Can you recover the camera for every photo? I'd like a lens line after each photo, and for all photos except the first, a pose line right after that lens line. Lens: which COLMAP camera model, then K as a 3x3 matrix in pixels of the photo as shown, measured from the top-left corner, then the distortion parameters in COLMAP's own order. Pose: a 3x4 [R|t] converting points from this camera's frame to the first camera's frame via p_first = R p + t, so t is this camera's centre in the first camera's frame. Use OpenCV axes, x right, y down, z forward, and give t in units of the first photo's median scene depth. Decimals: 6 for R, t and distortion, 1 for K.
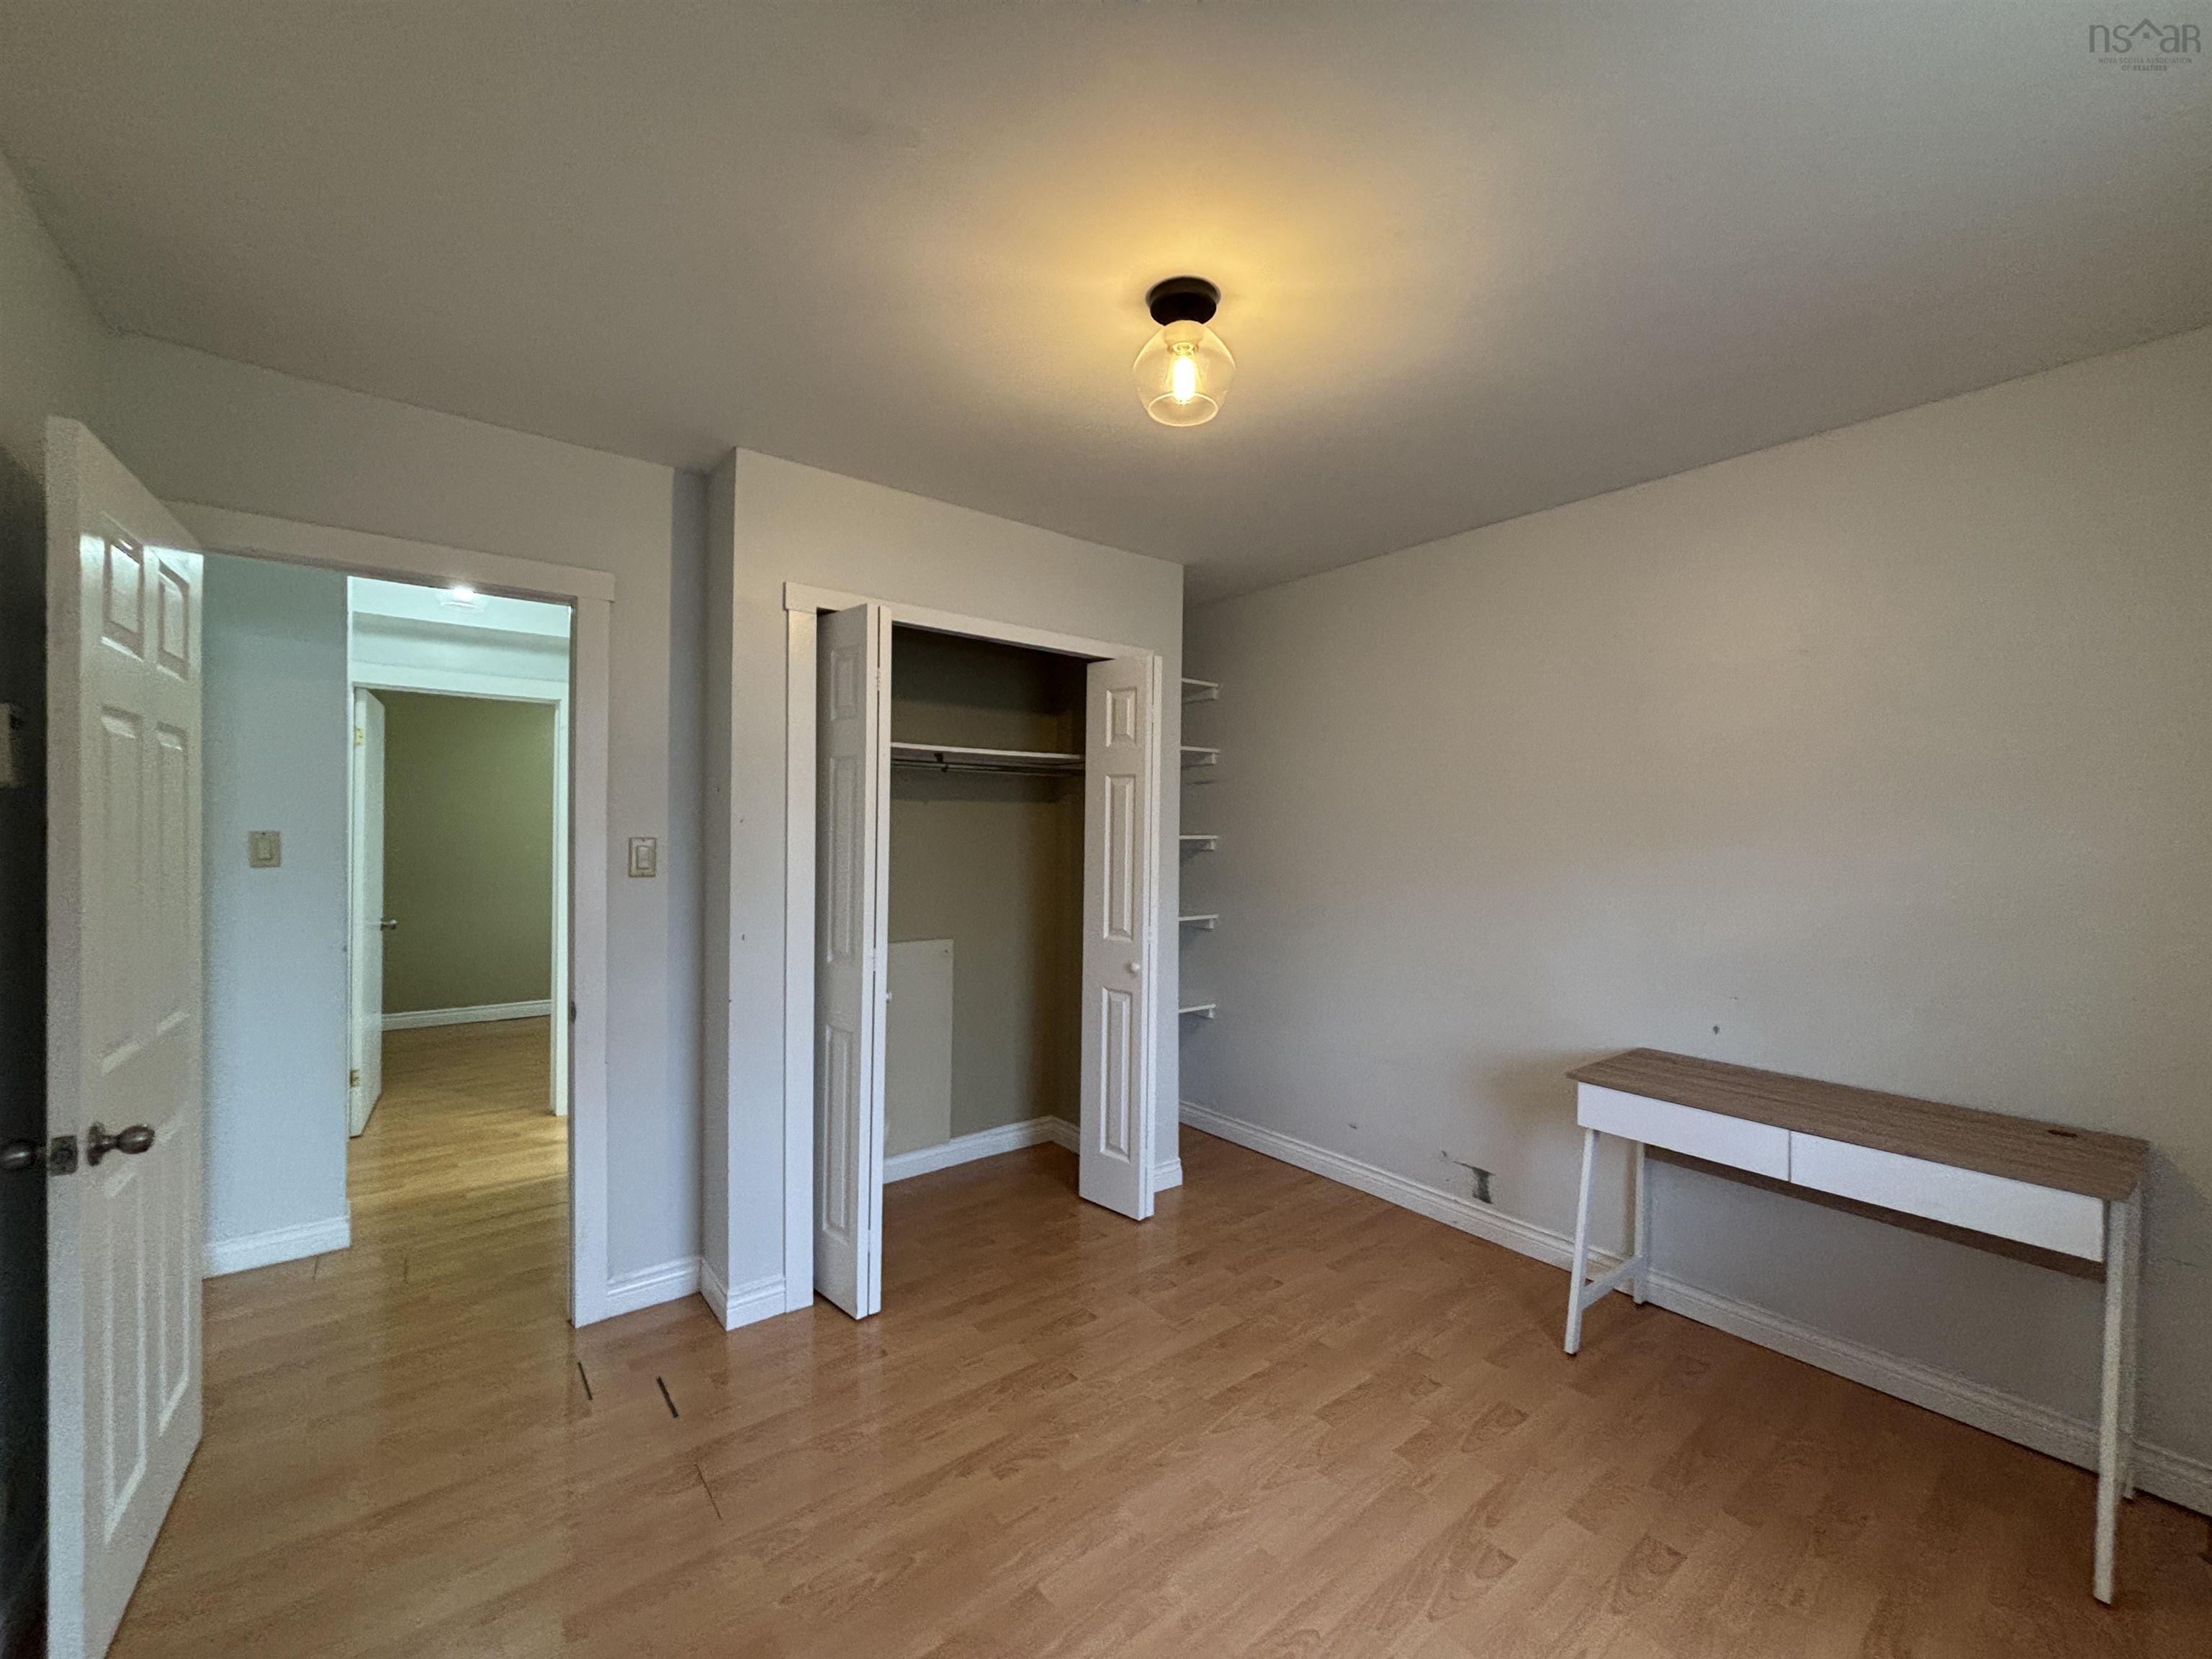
lens RADIAL K [[900.2, 0, 1108.5], [0, 900.2, 837.5], [0, 0, 1]] dist [0.005869, -0.000280]
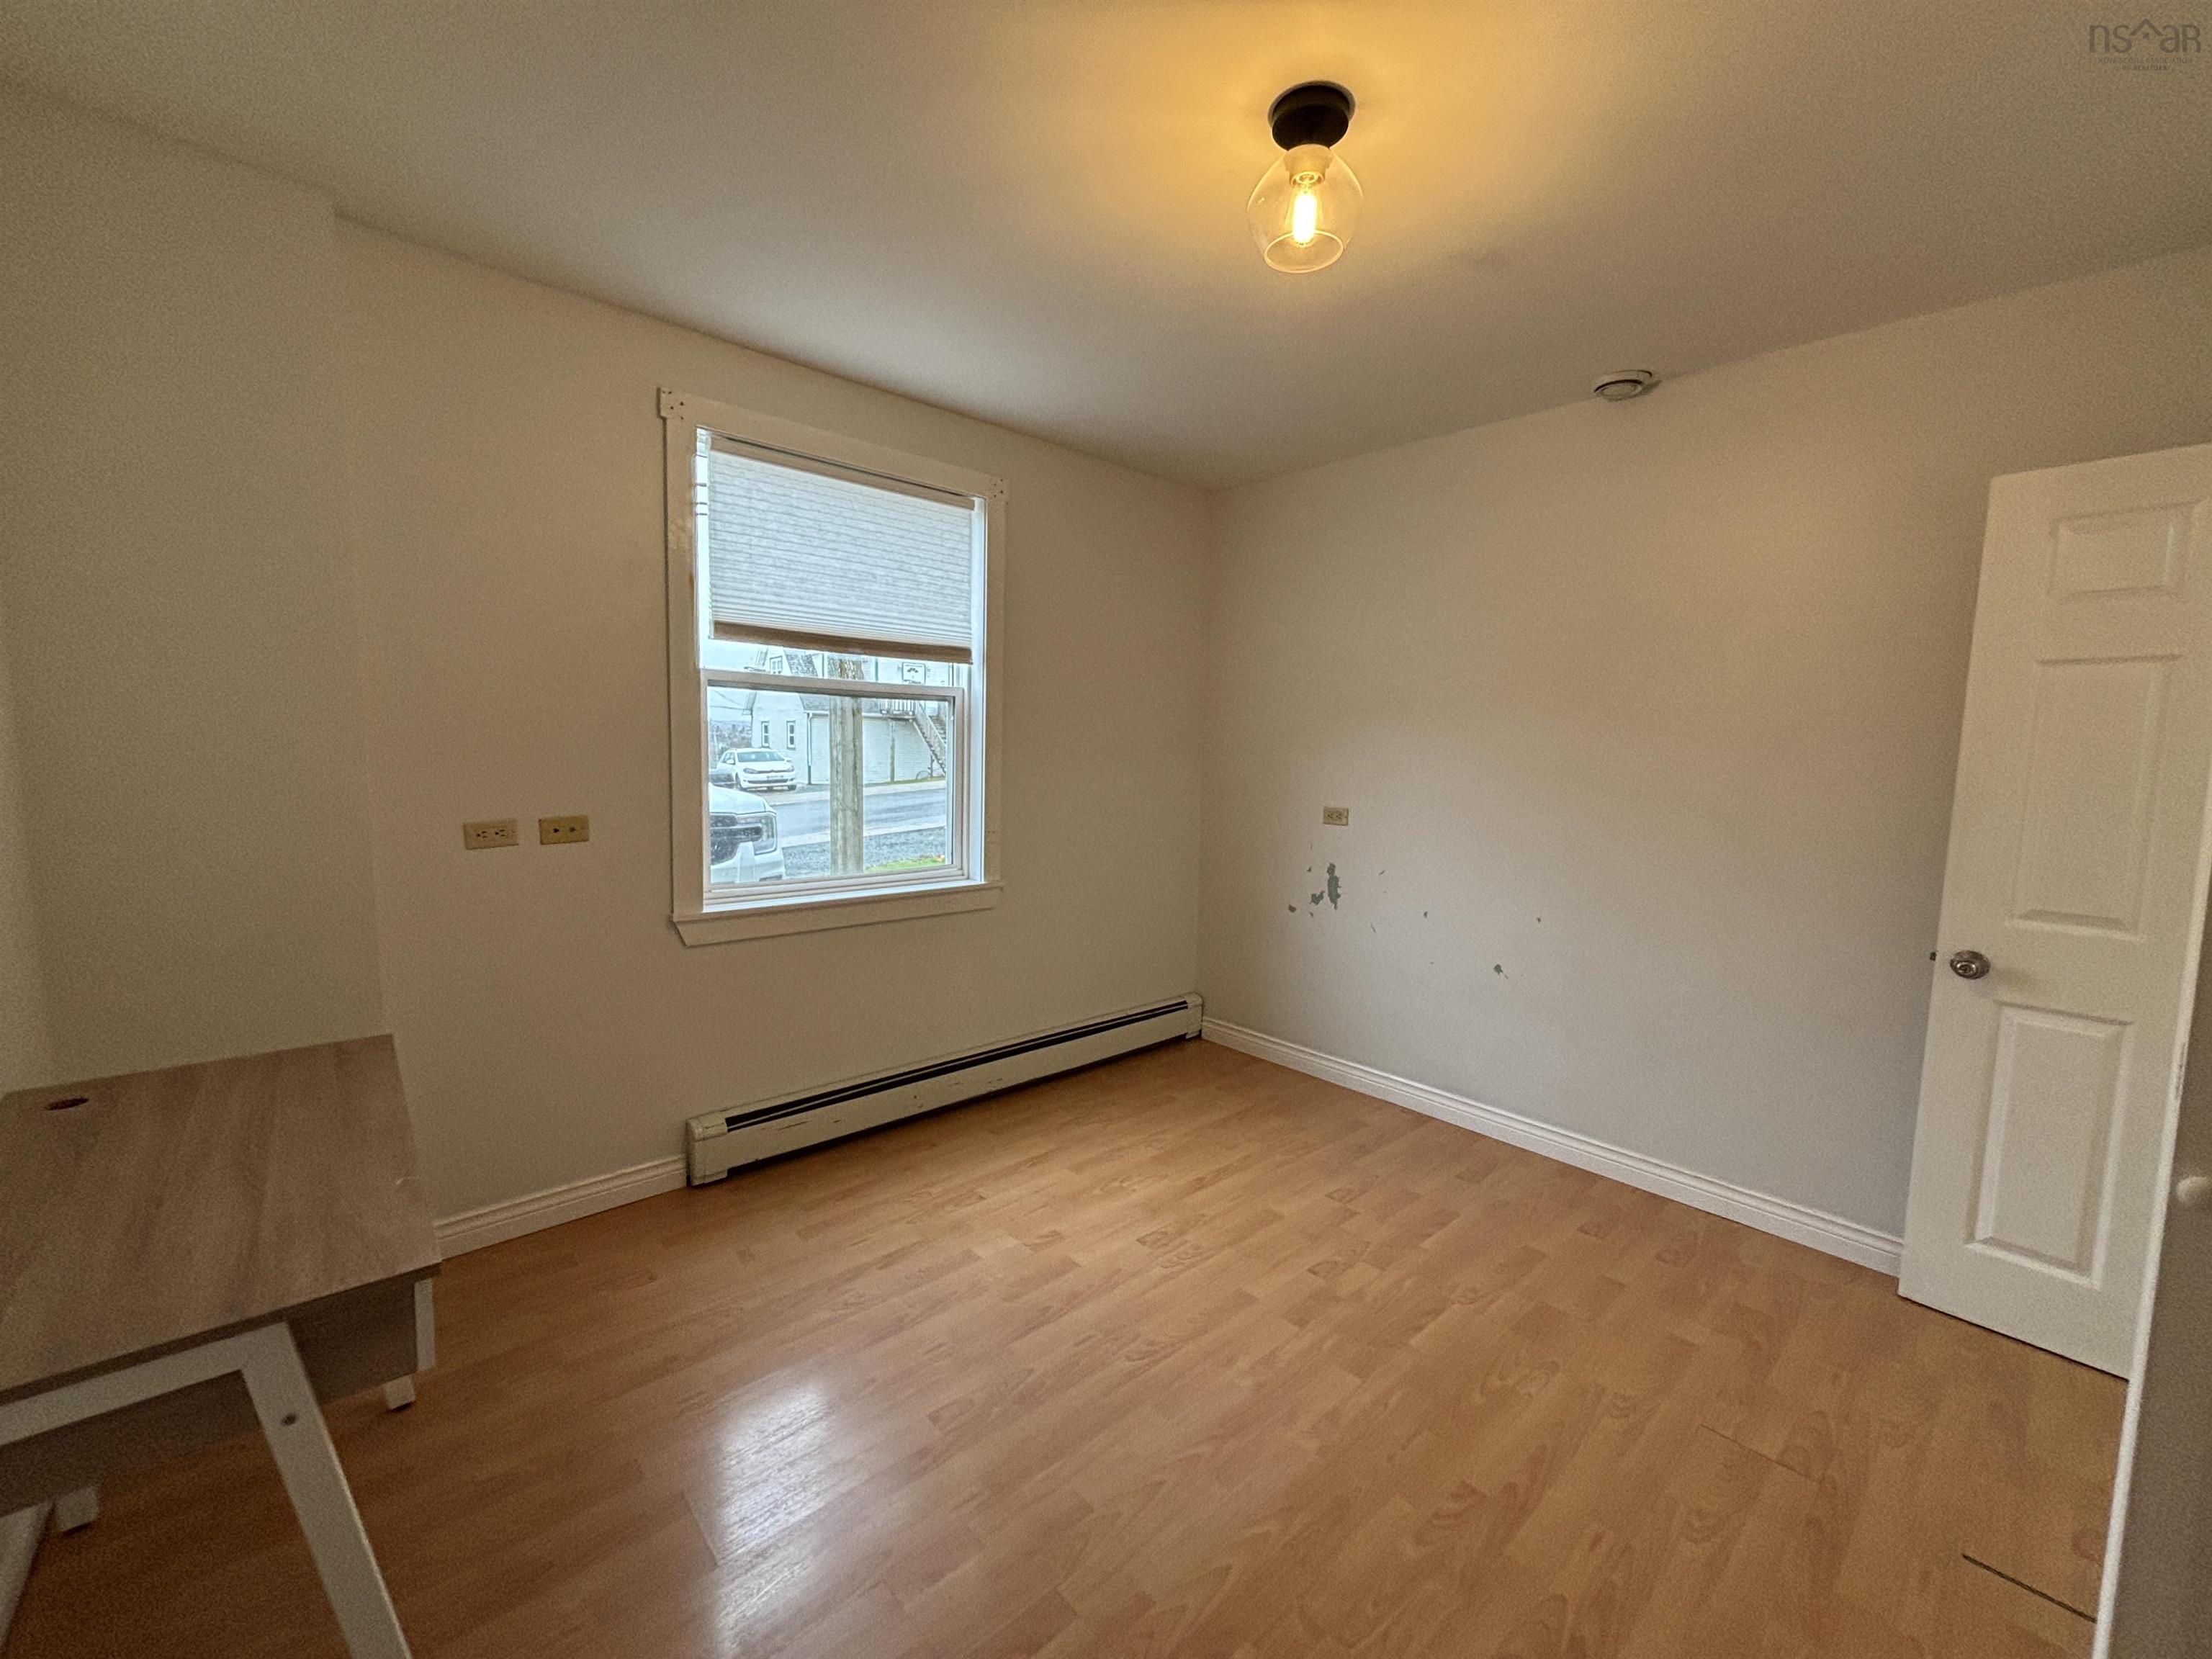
lens RADIAL K [[900.2, 0, 1108.5], [0, 900.2, 837.5], [0, 0, 1]] dist [0.005869, -0.000280]
pose [[-0.997556, -0.024008, -0.065613, 0.295571], [-0.031235, 0.993280, 0.111437, 0.009656], [0.062497, 0.113214, -0.991603, 1.789838]]
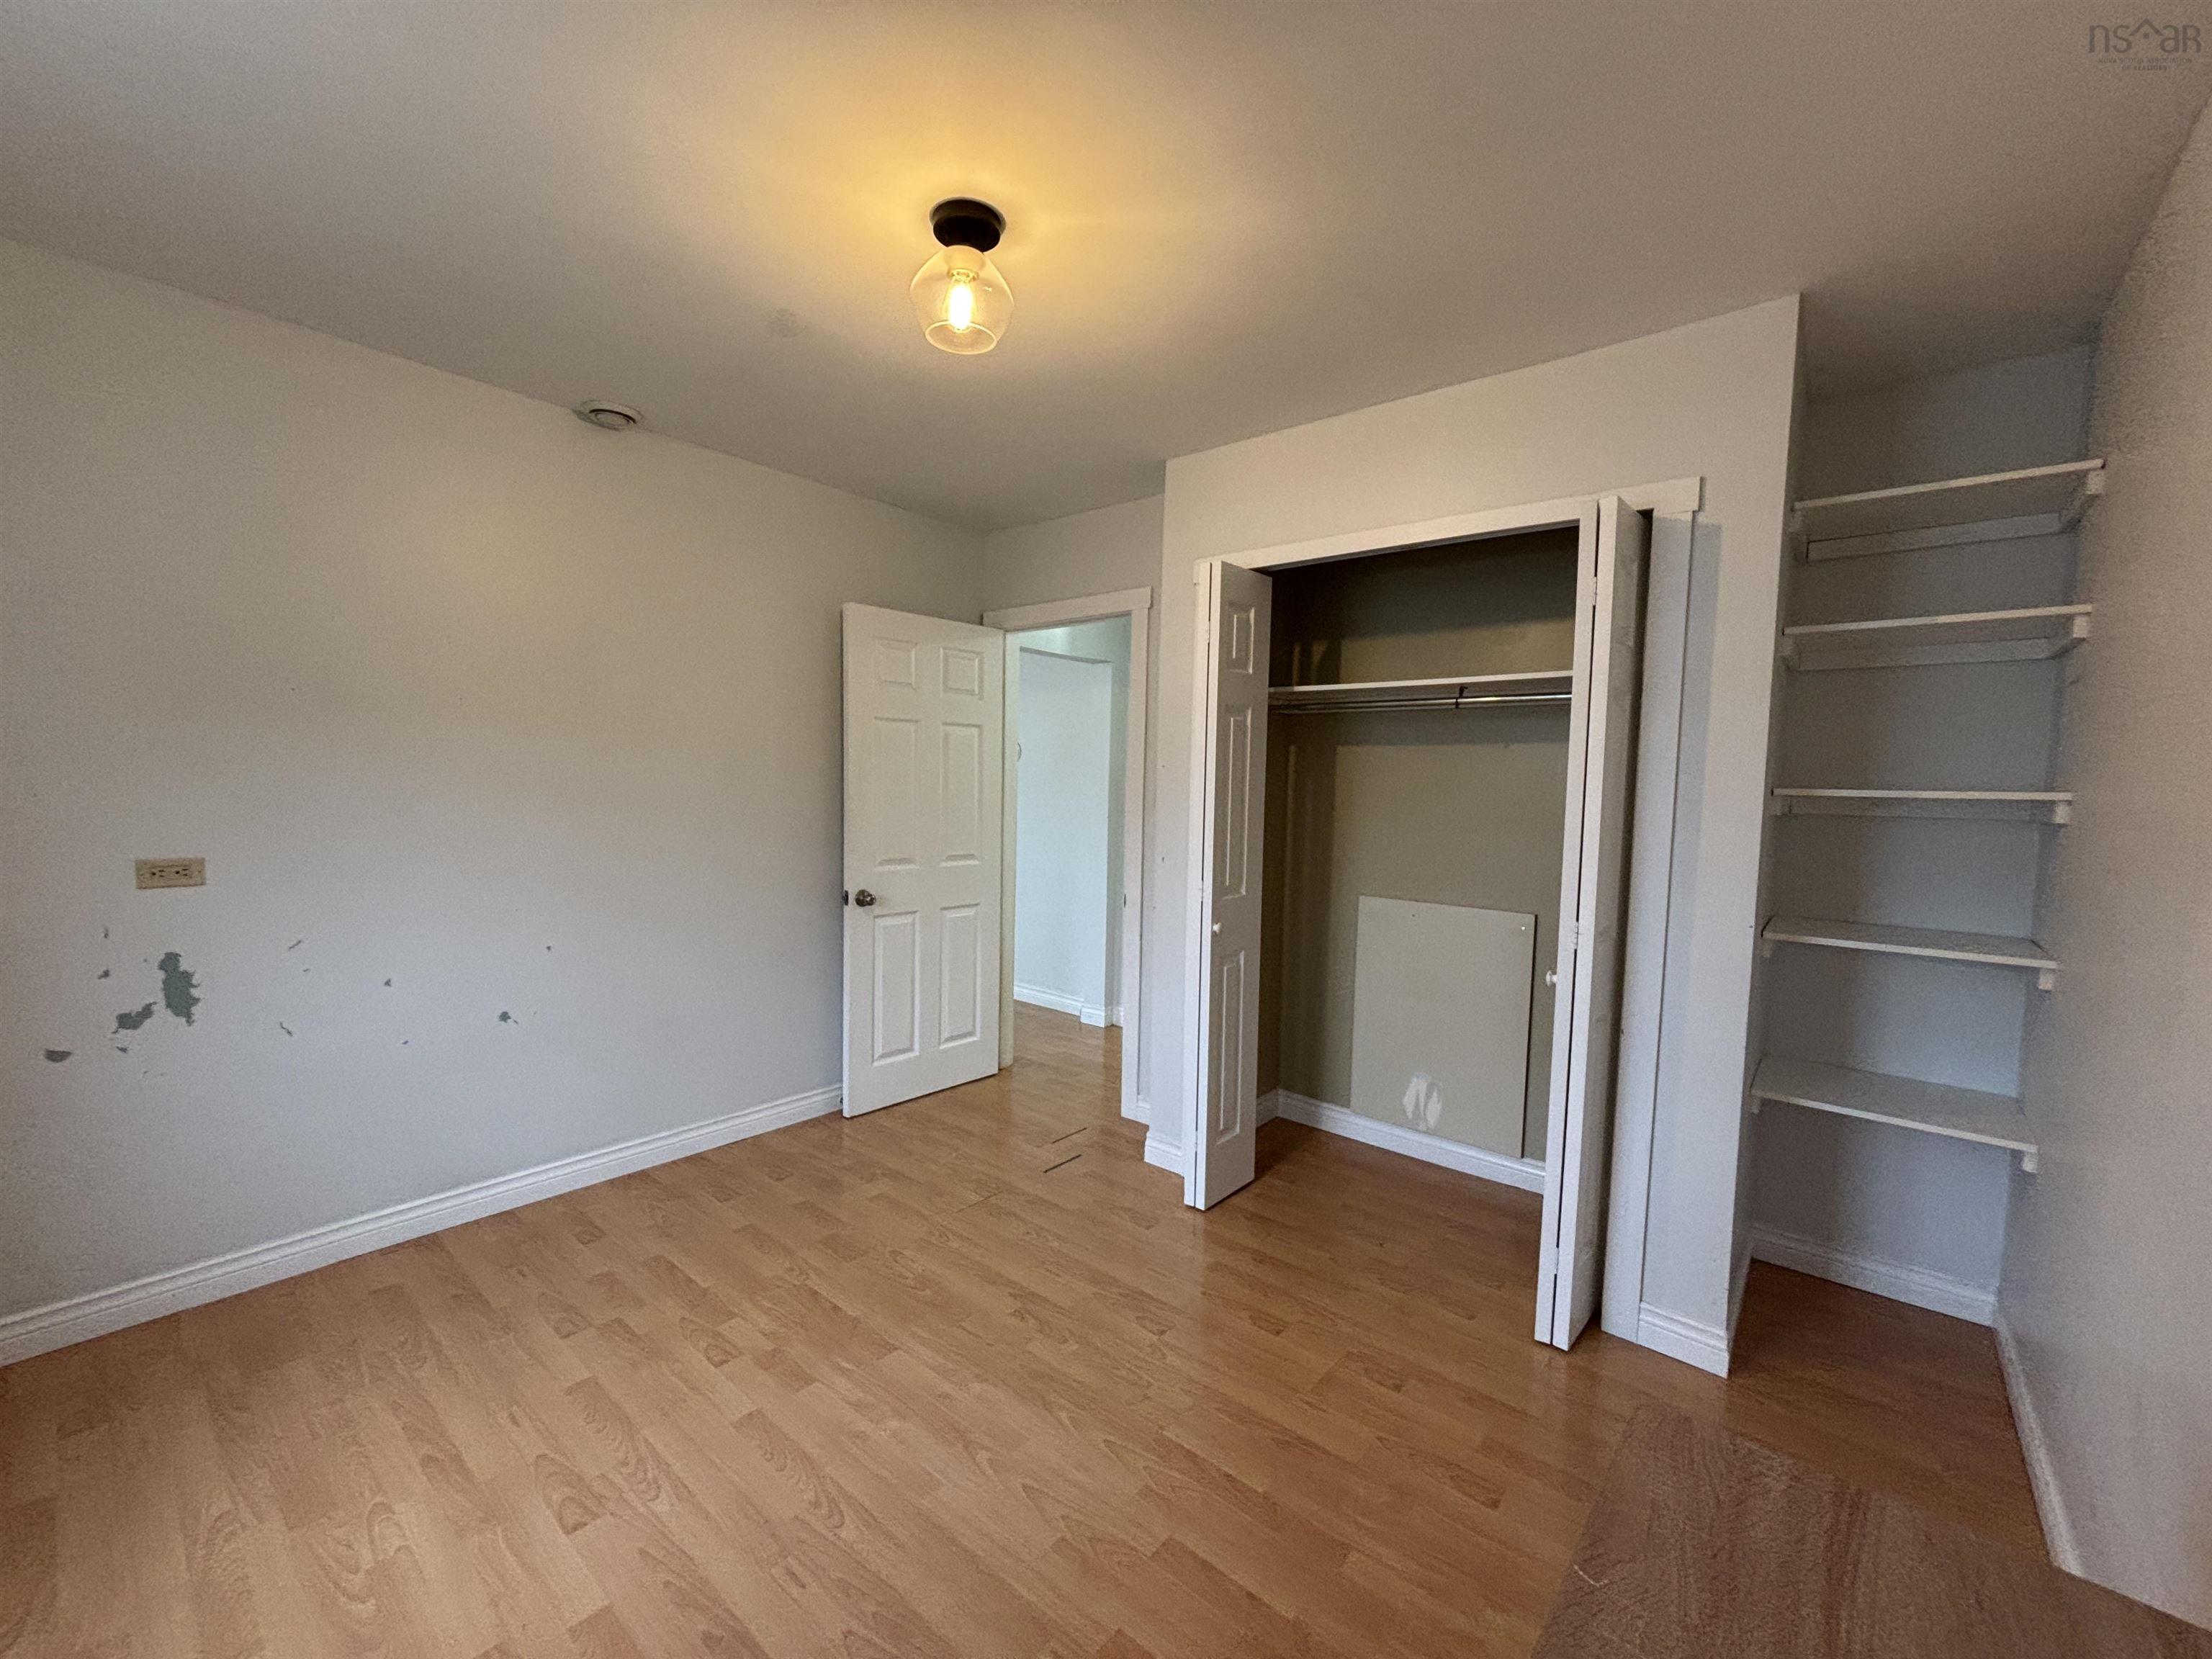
lens RADIAL K [[900.2, 0, 1108.5], [0, 900.2, 837.5], [0, 0, 1]] dist [0.005869, -0.000280]
pose [[0.195418, 0.058957, -0.978946, 1.037421], [-0.027560, 0.998127, 0.054611, 0.020150], [0.980333, 0.016308, 0.196677, 0.893829]]
